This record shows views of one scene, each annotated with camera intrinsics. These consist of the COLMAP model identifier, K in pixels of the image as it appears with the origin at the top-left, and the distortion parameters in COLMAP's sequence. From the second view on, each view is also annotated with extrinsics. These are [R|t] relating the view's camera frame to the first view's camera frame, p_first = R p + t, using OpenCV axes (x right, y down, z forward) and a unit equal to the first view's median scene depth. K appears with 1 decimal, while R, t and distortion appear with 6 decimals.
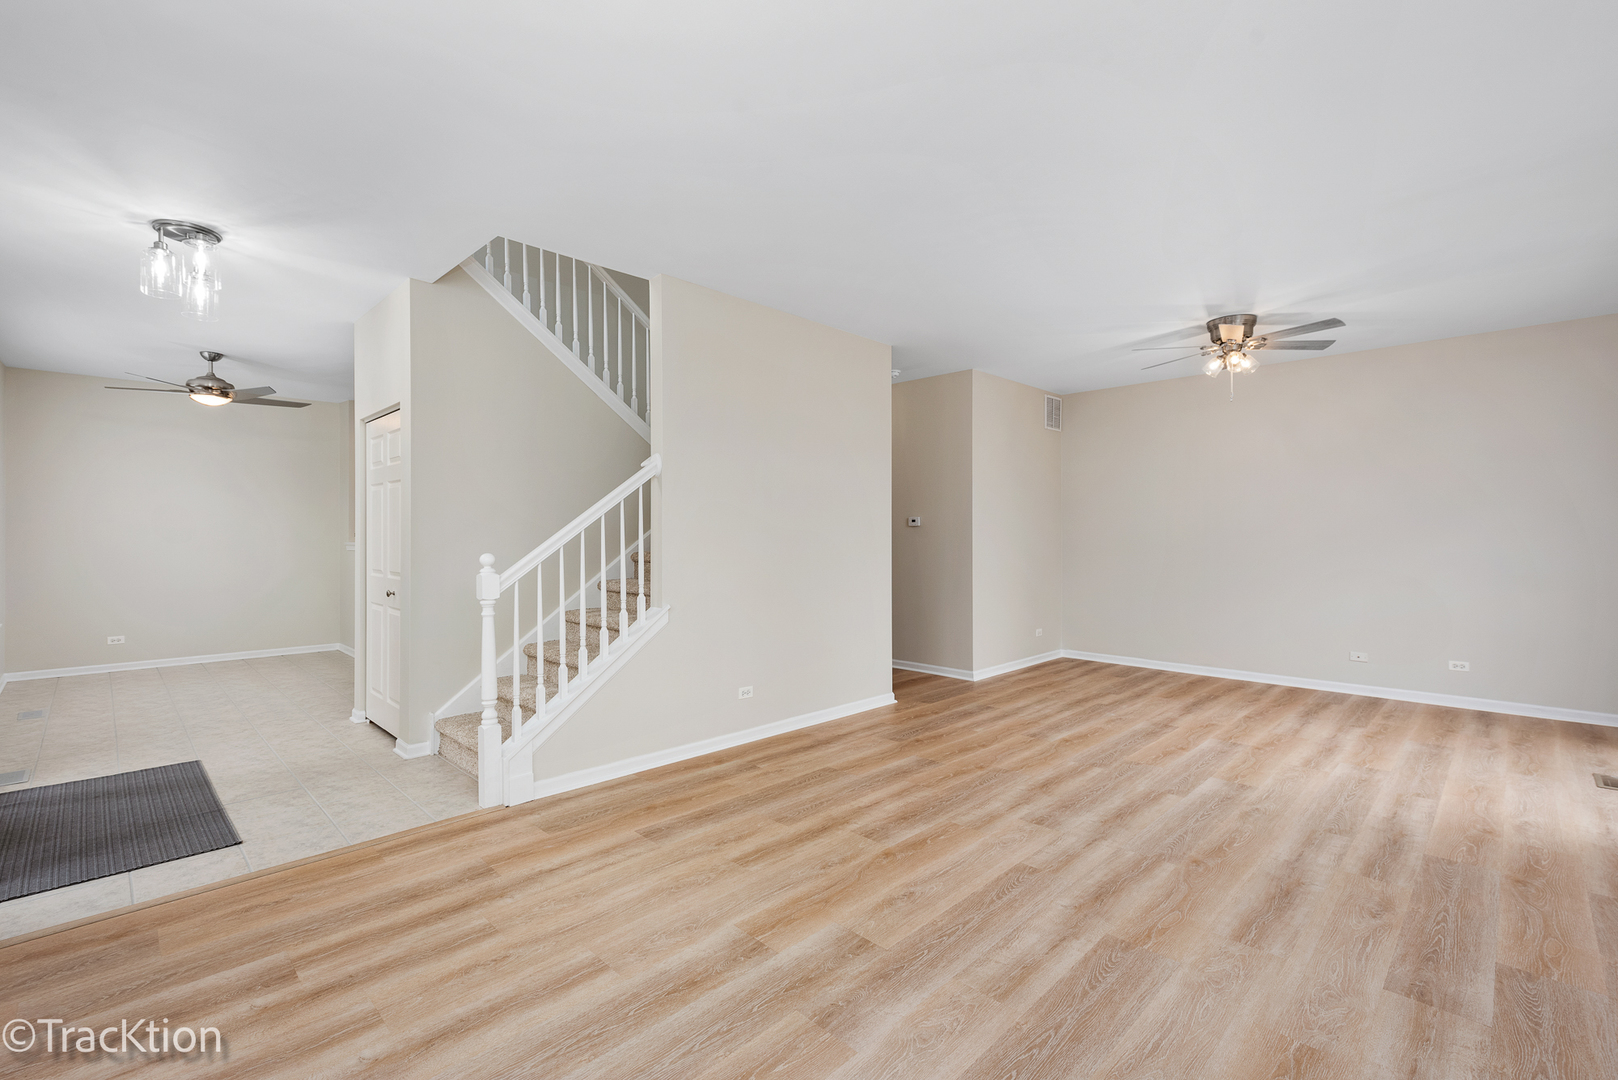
lens RADIAL K [[710.2, 0, 808.7], [0, 710.2, 532.9], [0, 0, 1]] dist [0.011444, -0.002959]
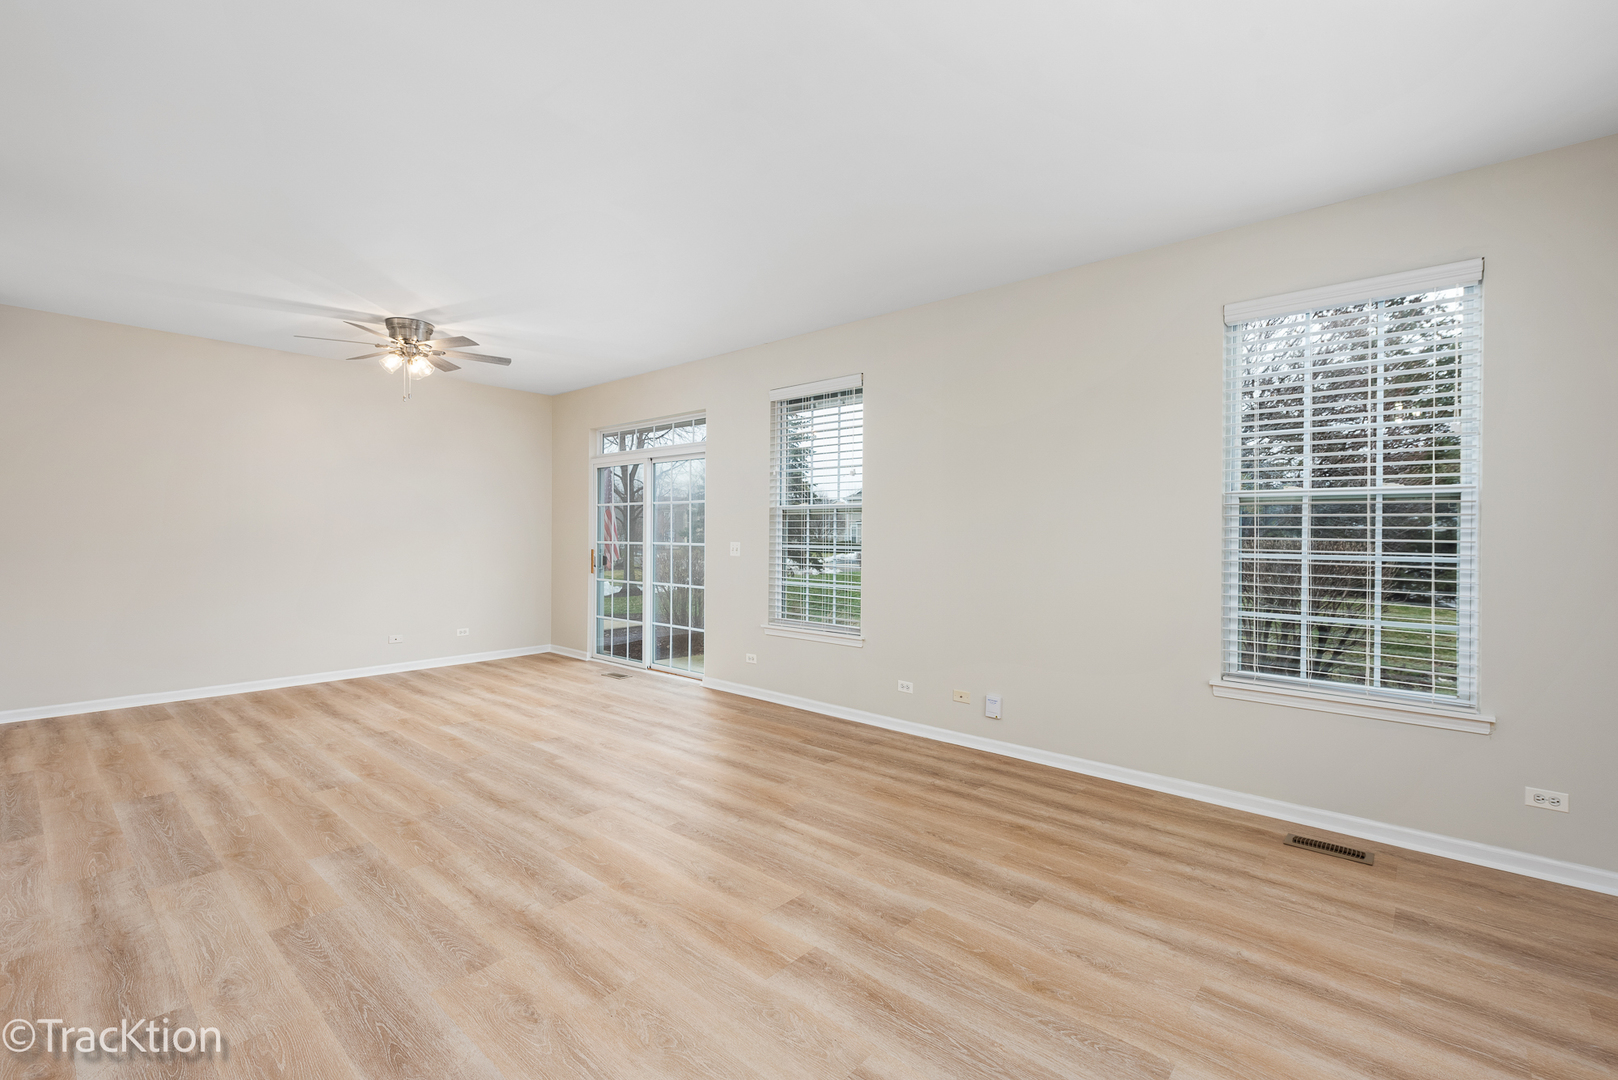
lens RADIAL K [[710.2, 0, 812.8], [0, 710.2, 539.8], [0, 0, 1]] dist [0.011444, -0.002959]
pose [[-0.070112, -0.009256, 0.997496, -0.719594], [-0.007460, 0.999934, 0.008755, 0.001287], [-0.997511, -0.006828, -0.070176, 0.741555]]
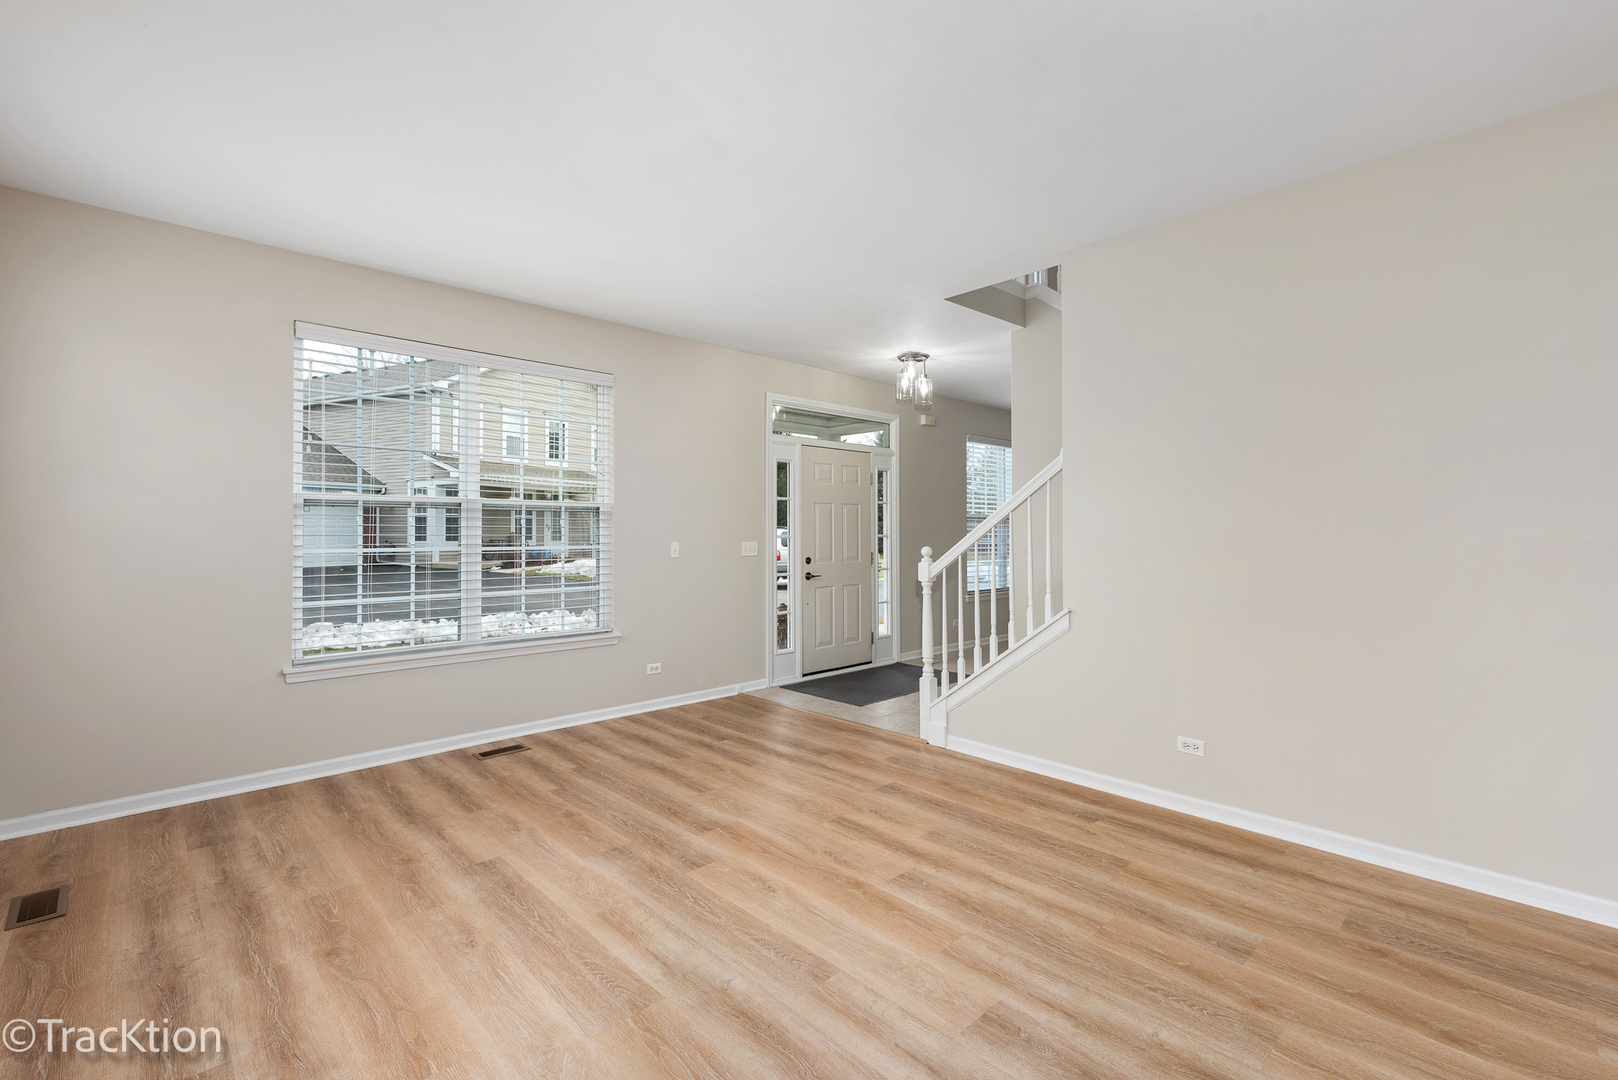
lens RADIAL K [[710.2, 0, 807.9], [0, 710.2, 536.2], [0, 0, 1]] dist [0.011444, -0.002959]
pose [[-0.024585, 0.005907, -0.999680, 0.911632], [0.002939, 0.999979, 0.005836, 0.001584], [0.999693, -0.002795, -0.024602, 0.859829]]
